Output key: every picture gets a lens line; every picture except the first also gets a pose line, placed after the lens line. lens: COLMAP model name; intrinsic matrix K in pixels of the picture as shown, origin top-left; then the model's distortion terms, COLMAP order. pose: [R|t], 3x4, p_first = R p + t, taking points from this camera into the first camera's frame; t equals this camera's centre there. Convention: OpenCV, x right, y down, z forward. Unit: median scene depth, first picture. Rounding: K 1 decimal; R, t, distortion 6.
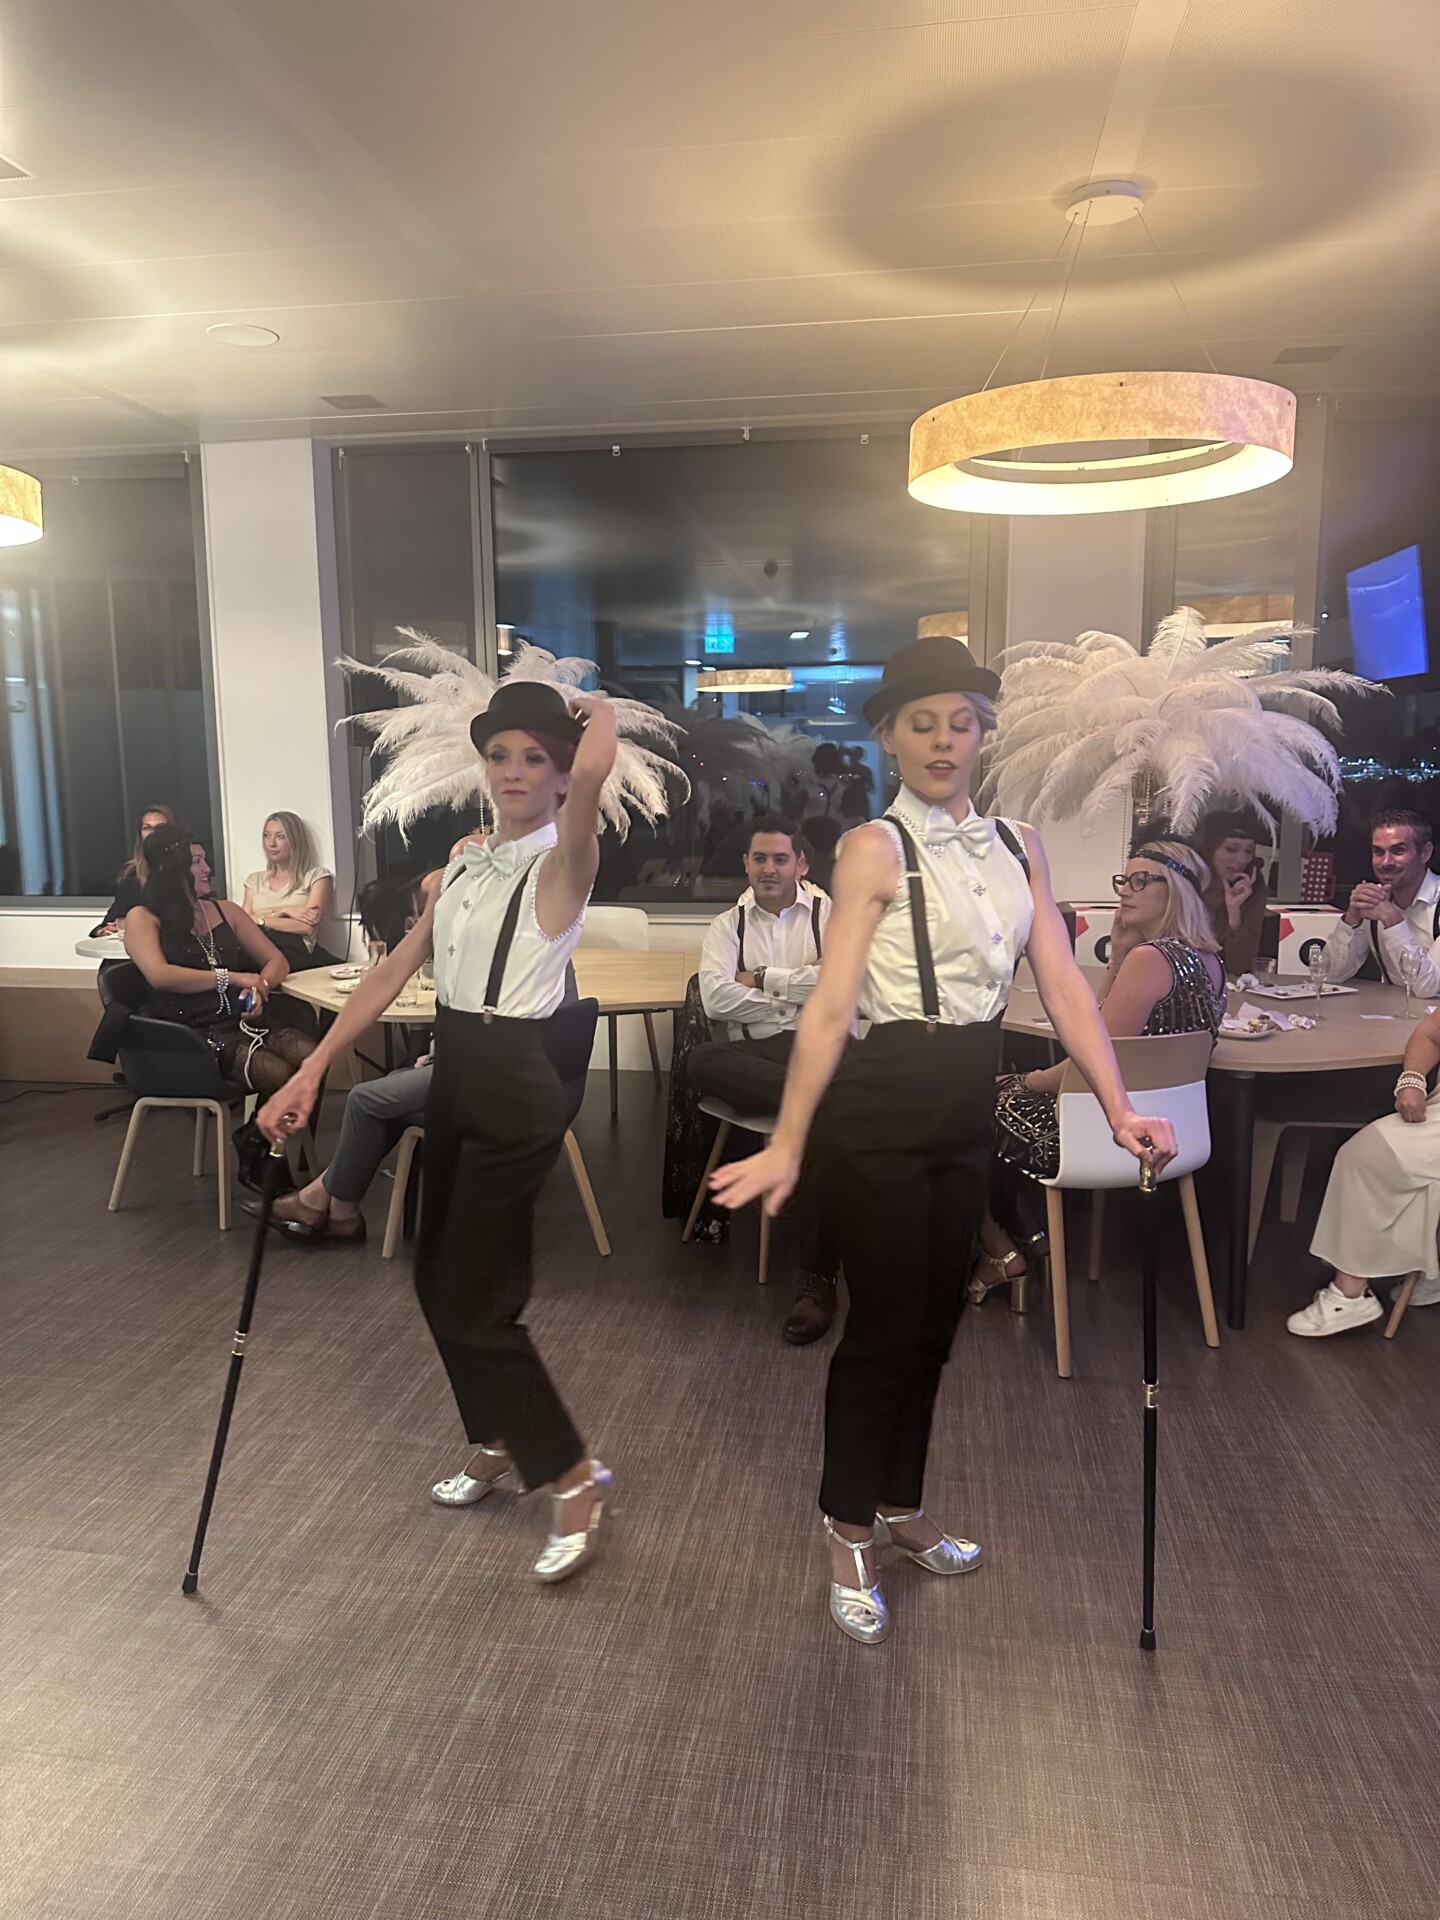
lens RADIAL K [[1350.1, 0, 715.8], [0, 1350.1, 987.9], [0, 0, 1]] dist [-0.000342, -0.000973]
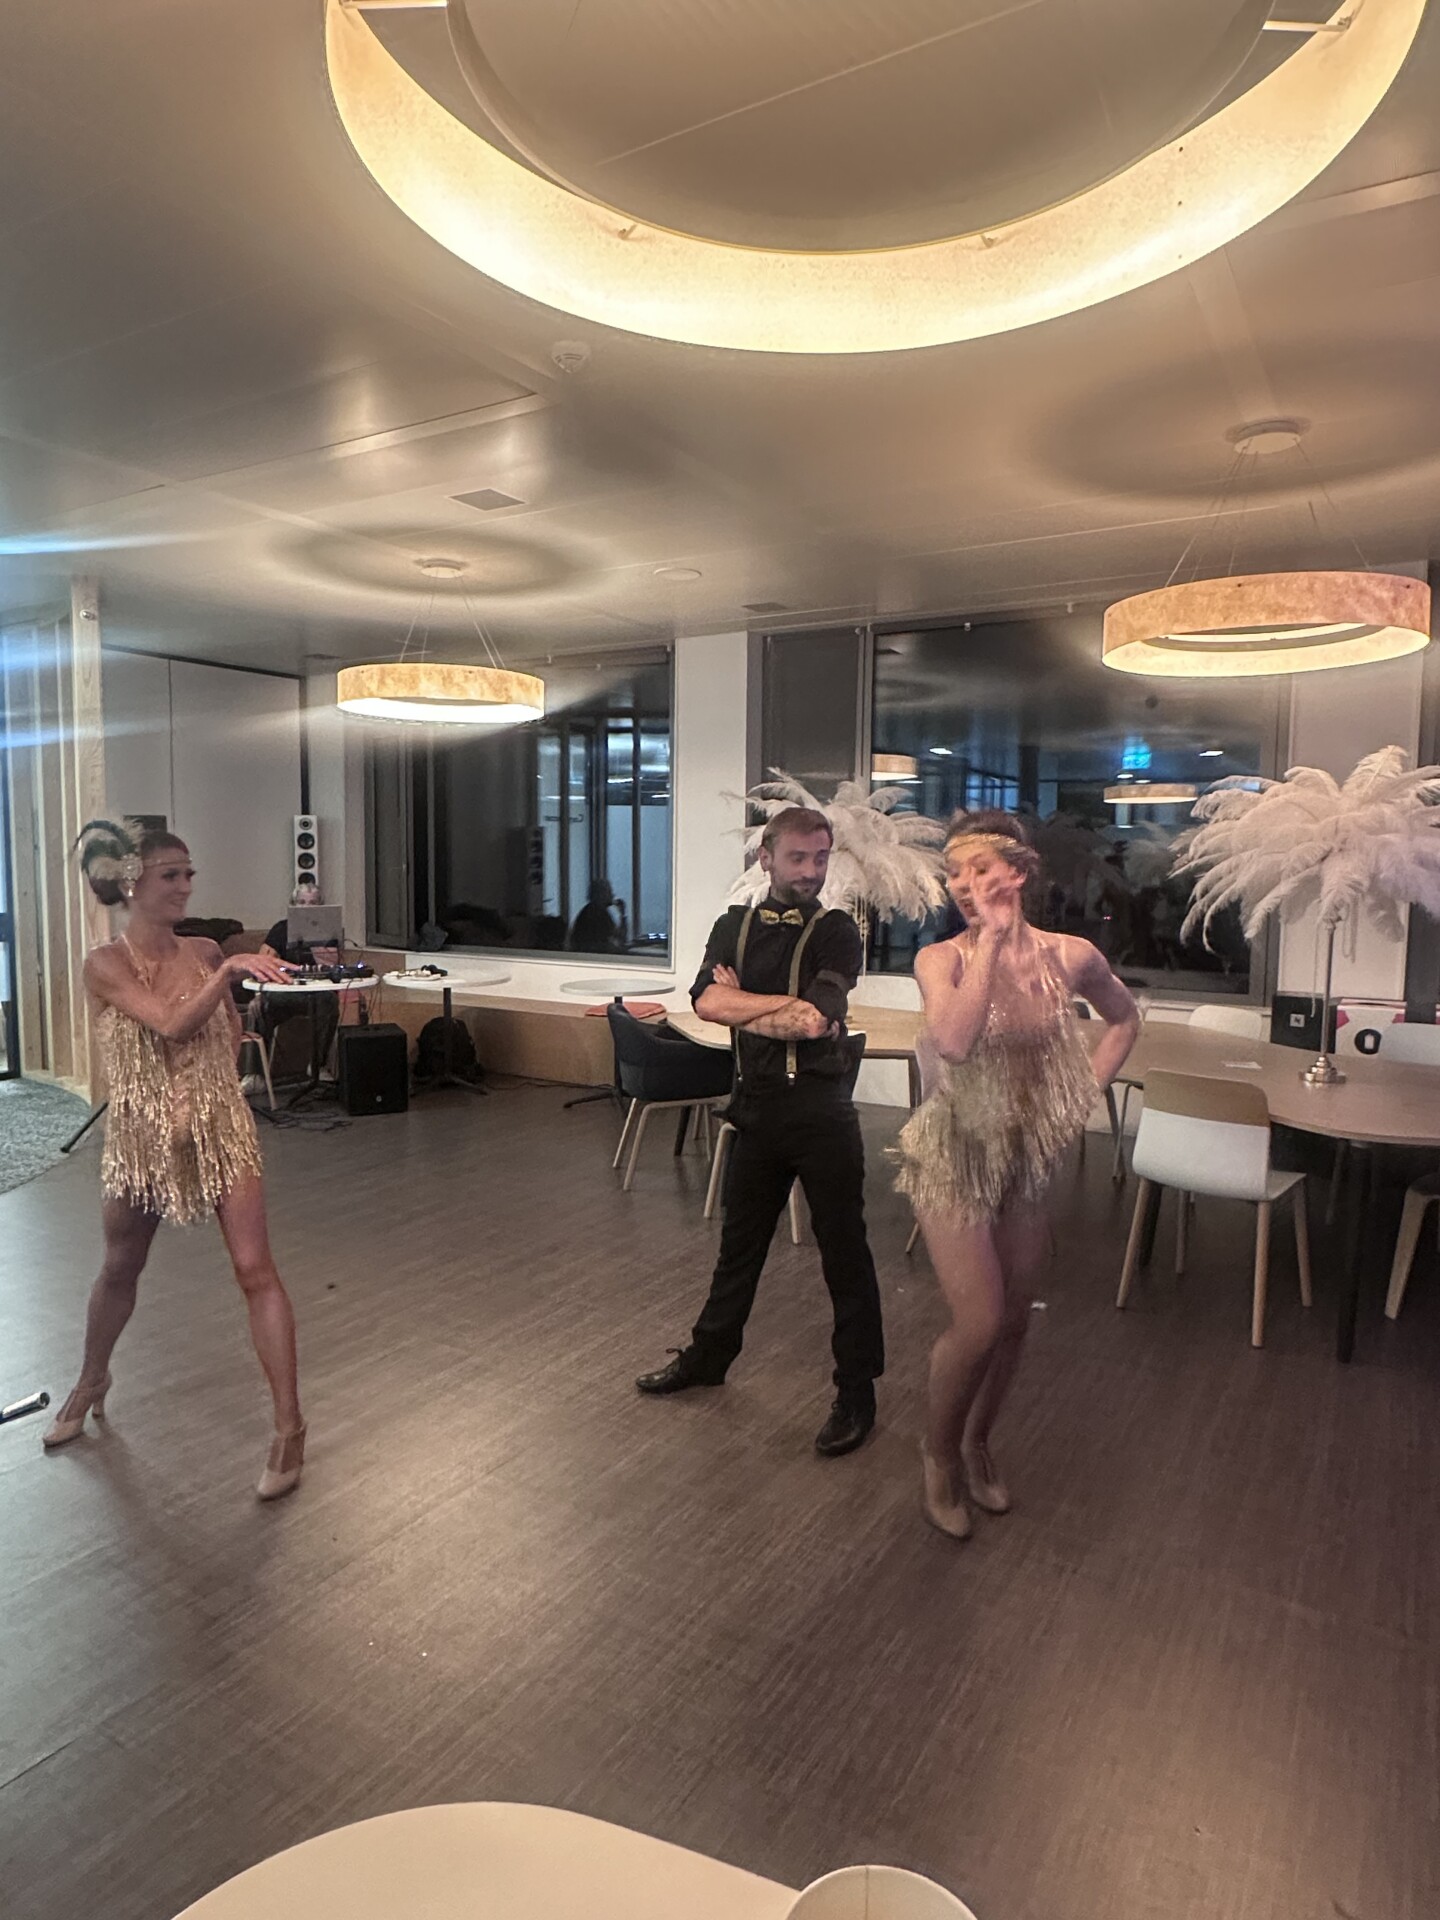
lens RADIAL K [[1170.8, 0, 720.0], [0, 1170.8, 960.0], [0, 0, 1]] dist [0.000106, -0.000568]
pose [[0.917460, 0.055263, -0.393971, 0.243280], [-0.084586, 0.994759, -0.057445, 0.007001], [0.388732, 0.086028, 0.917326, -0.136801]]
